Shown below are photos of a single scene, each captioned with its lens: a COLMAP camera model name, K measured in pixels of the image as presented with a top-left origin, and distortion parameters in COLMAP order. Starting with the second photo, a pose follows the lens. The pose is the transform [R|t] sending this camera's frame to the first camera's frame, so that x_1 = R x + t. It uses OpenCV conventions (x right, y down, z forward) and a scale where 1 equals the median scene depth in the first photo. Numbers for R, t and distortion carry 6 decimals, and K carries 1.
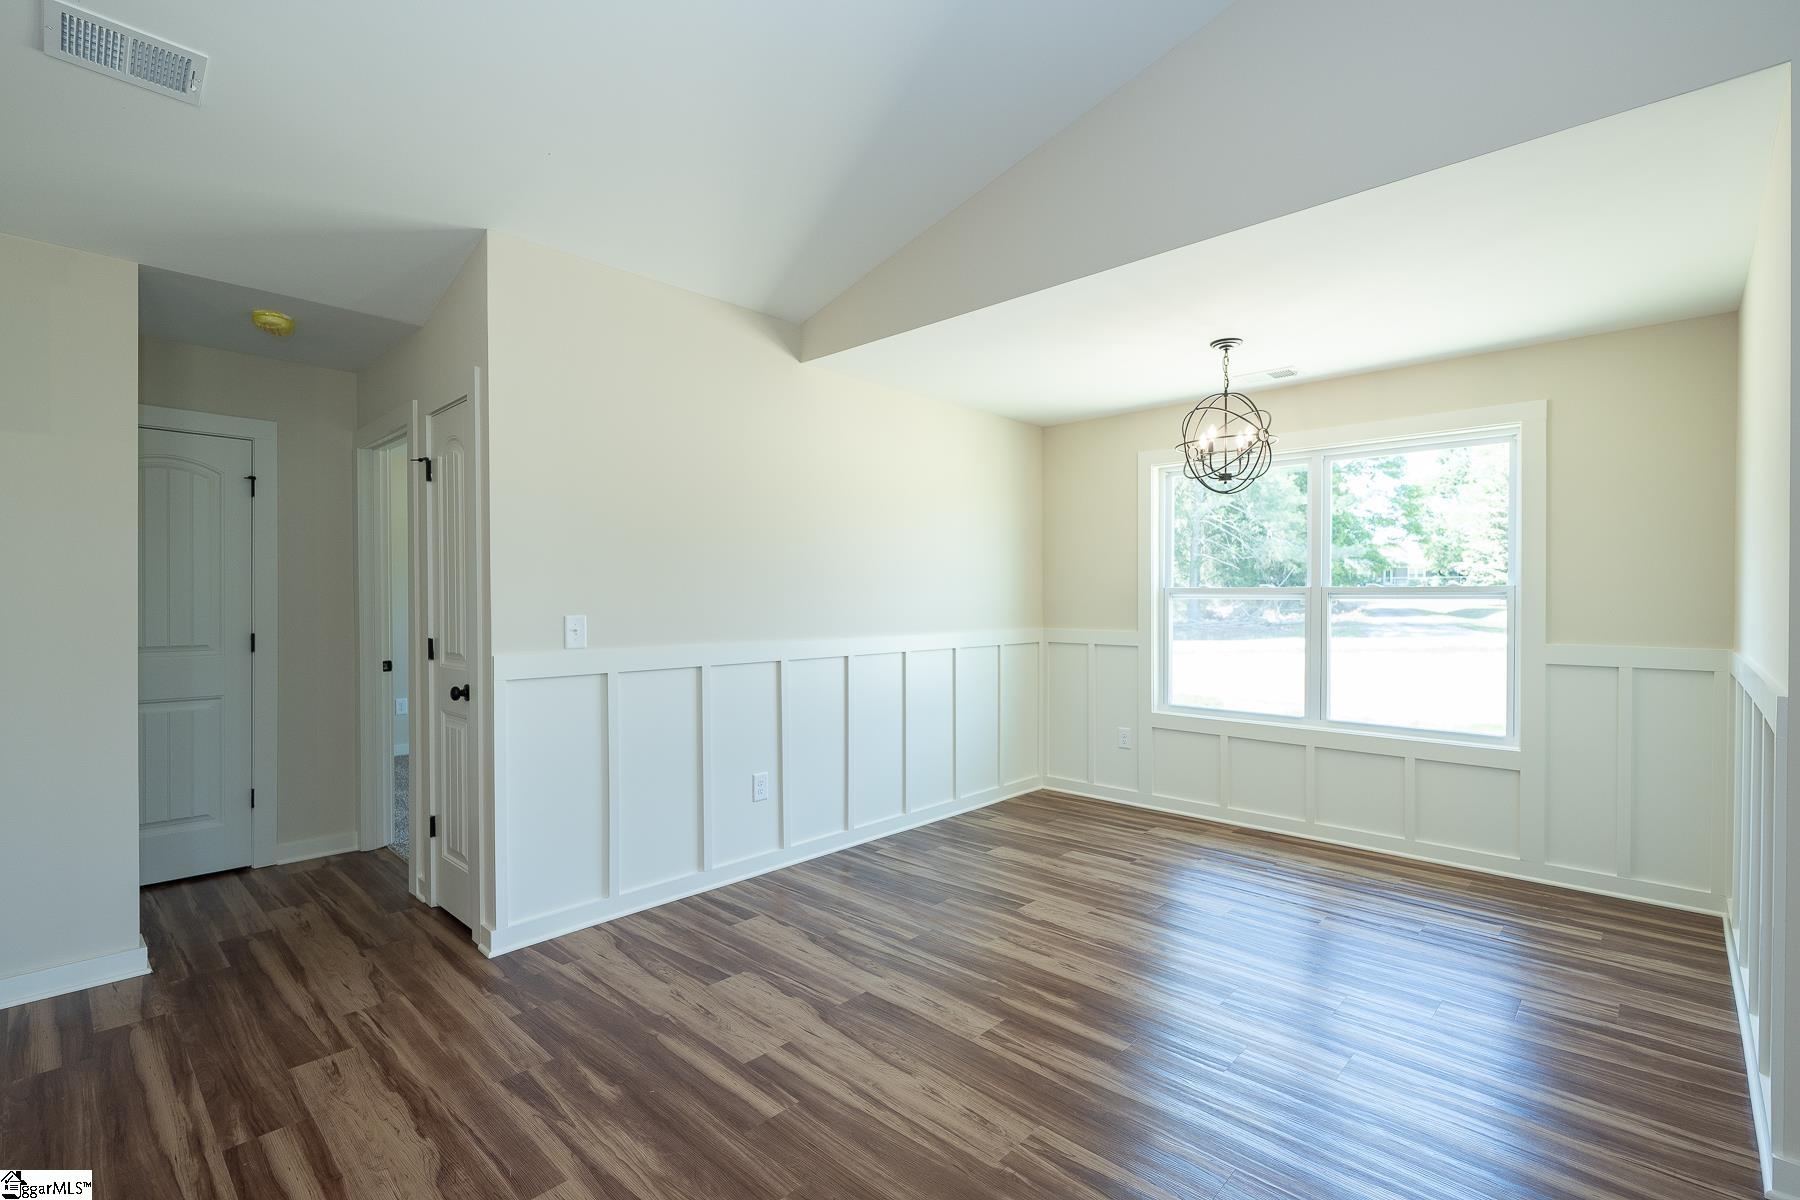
lens RADIAL K [[834.7, 0, 913.1], [0, 834.7, 607.0], [0, 0, 1]] dist [0.002246, 0.000493]
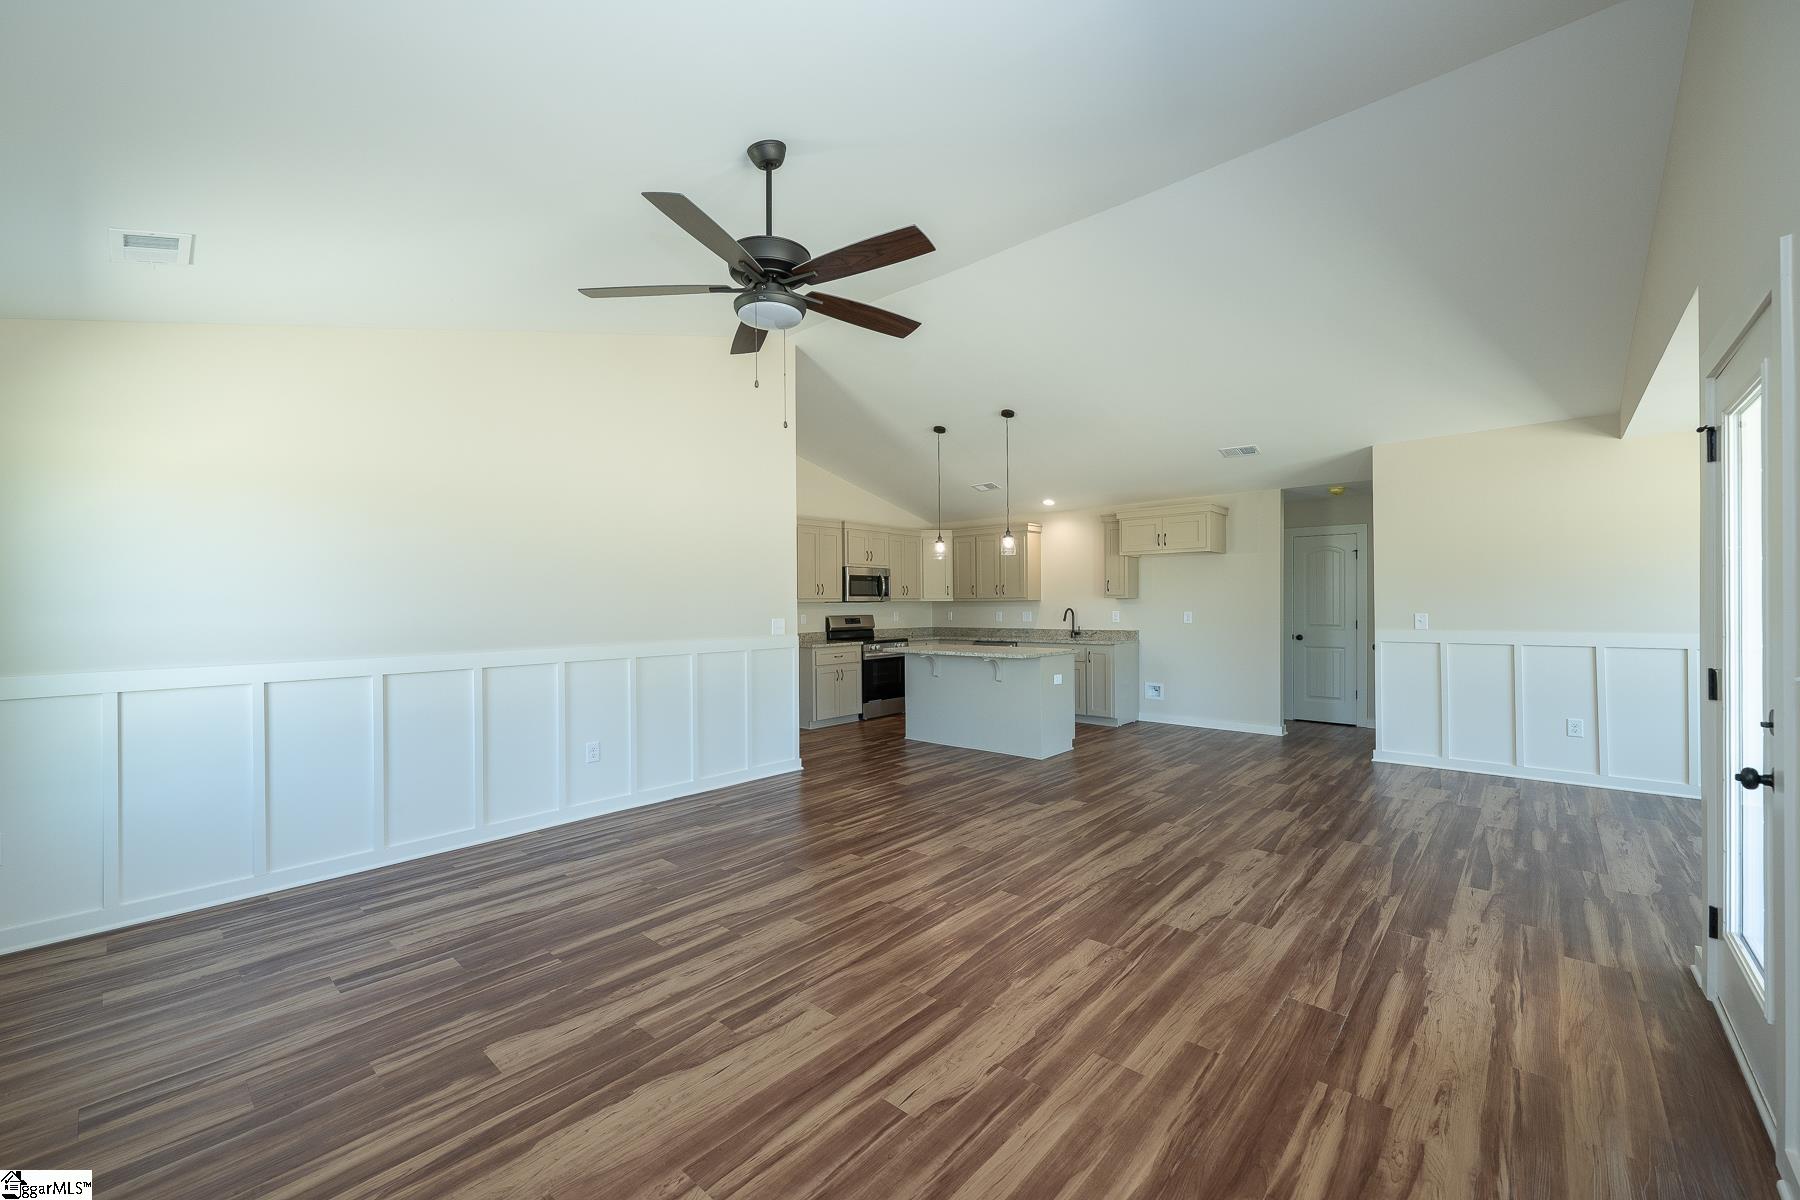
lens RADIAL K [[752.4, 0, 877.2], [0, 752.4, 604.0], [0, 0, 1]] dist [0.000463, 0.000014]
pose [[-0.010875, -0.000957, -0.999940, 1.415188], [-0.005135, 0.999986, -0.000901, -0.004475], [0.999928, 0.005125, -0.010879, -0.309977]]
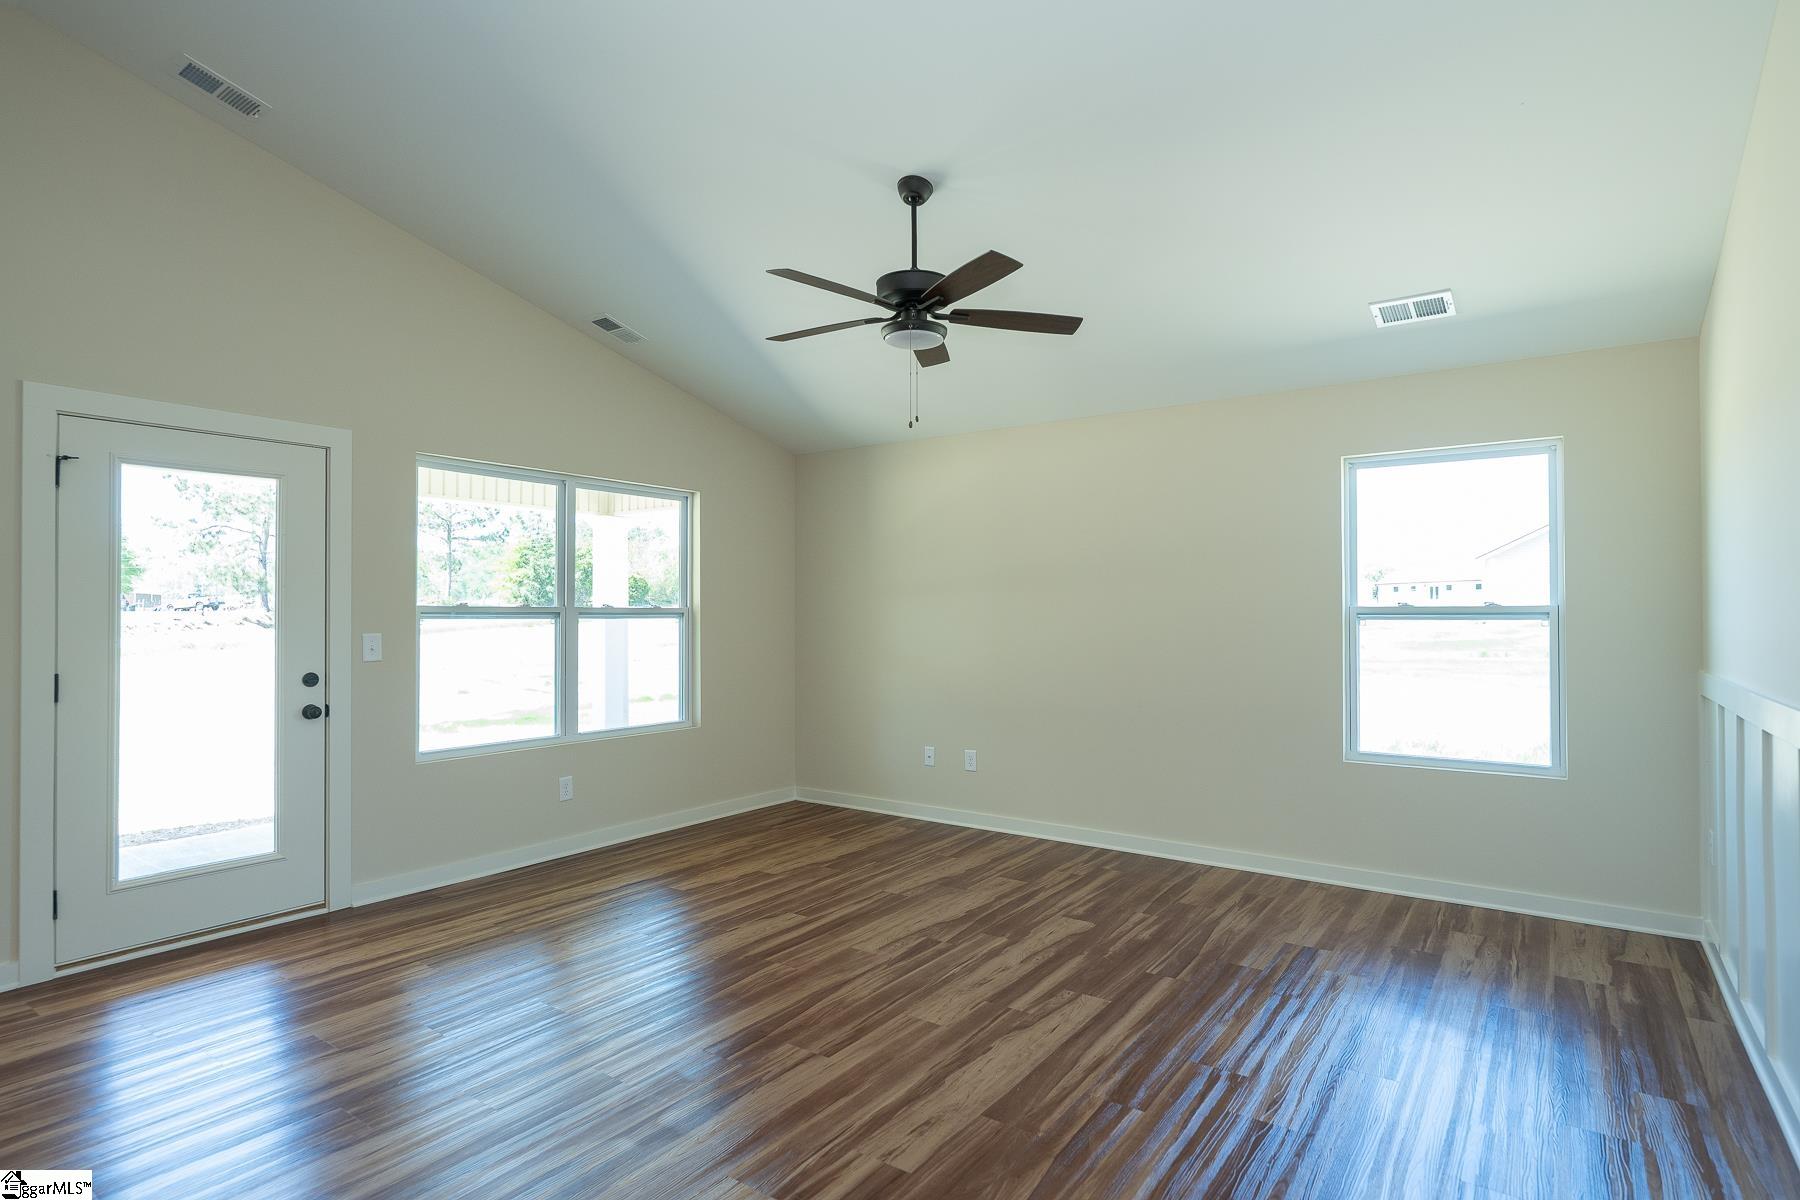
lens RADIAL K [[934.7, 0, 876.4], [0, 934.7, 601.6], [0, 0, 1]] dist [-0.002830, -0.000446]
pose [[-0.104604, 0.011069, 0.994452, -0.467297], [0.014229, 0.999852, -0.009632, -0.000791], [-0.994412, 0.013142, -0.104746, -0.275341]]
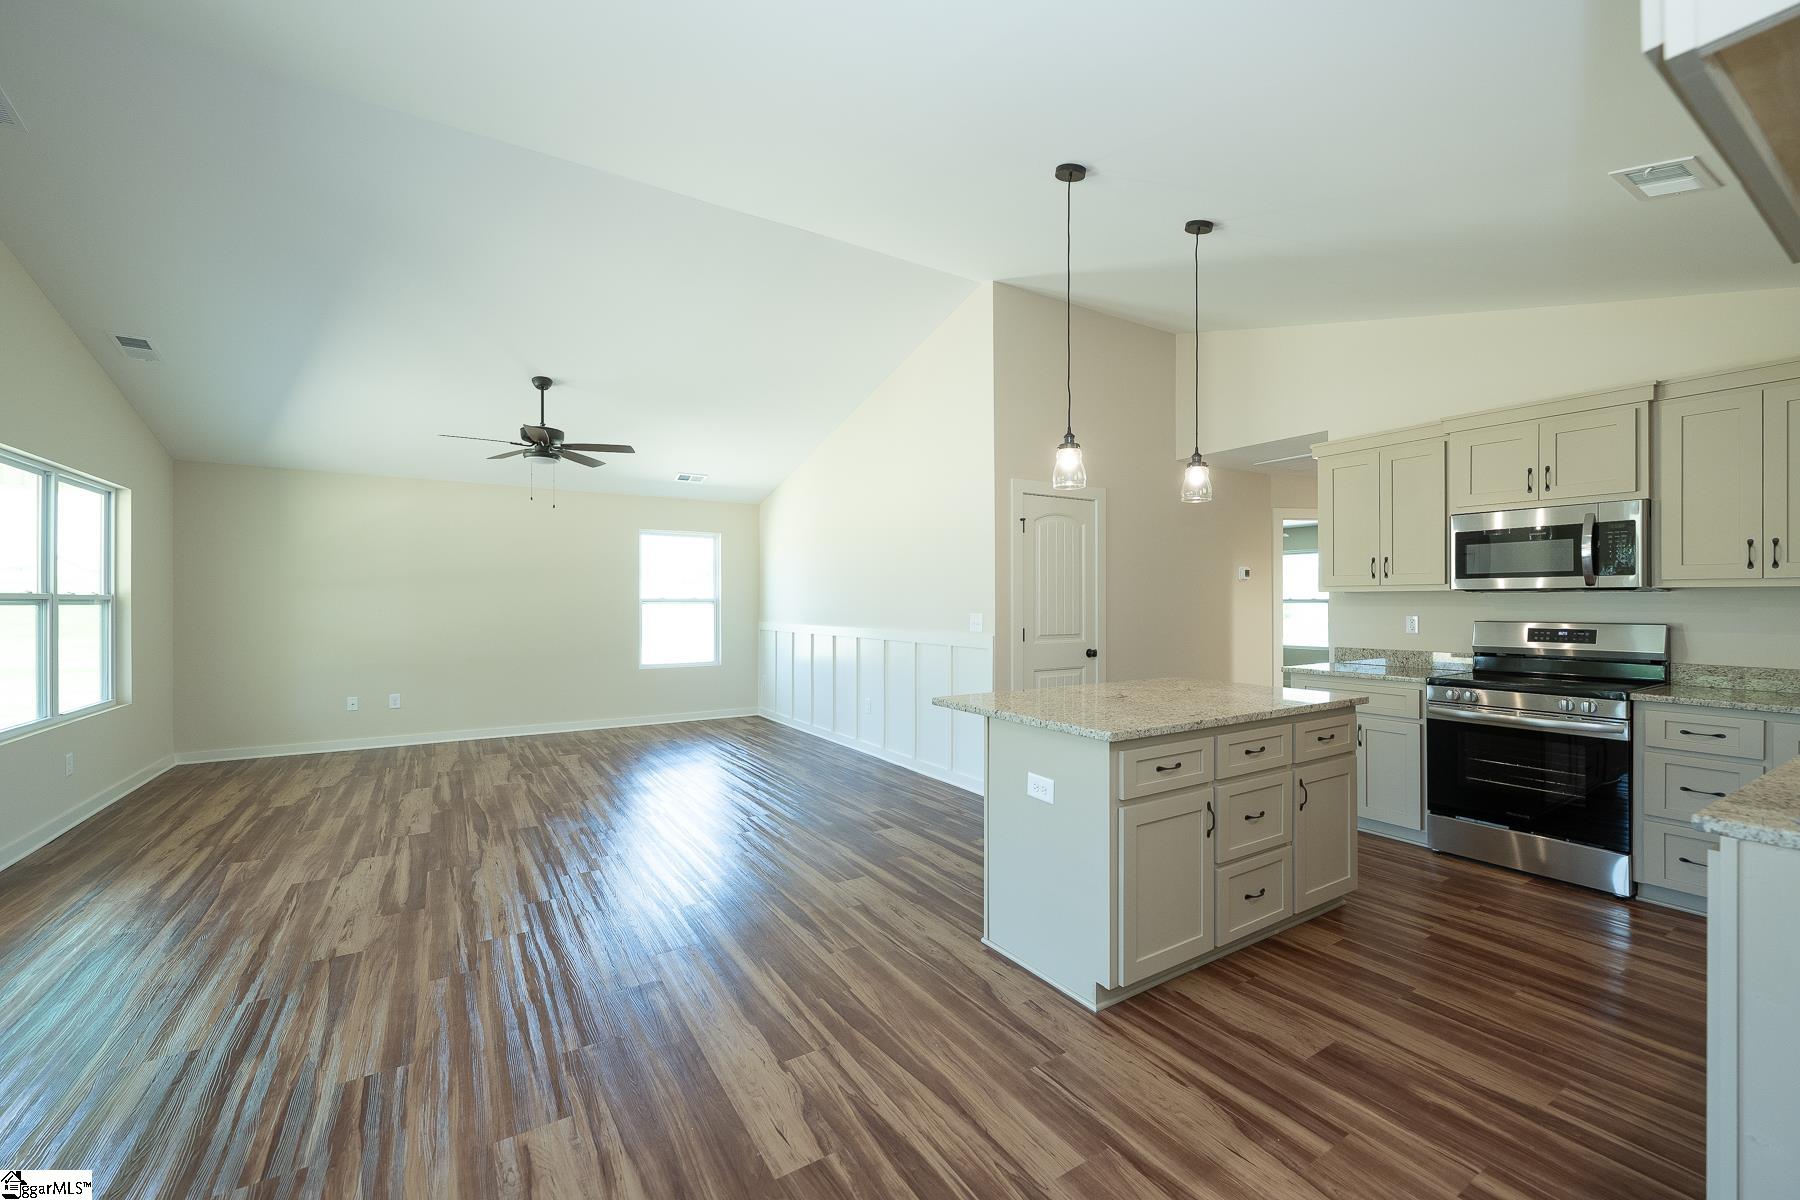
lens RADIAL K [[716.4, 0, 899.2], [0, 716.4, 599.1], [0, 0, 1]] dist [-0.000658, -0.000215]
pose [[-0.959421, -0.000032, 0.281977, -0.626743], [0.002626, 0.999956, 0.009051, -0.012991], [-0.281965, 0.009425, -0.959379, 0.891305]]
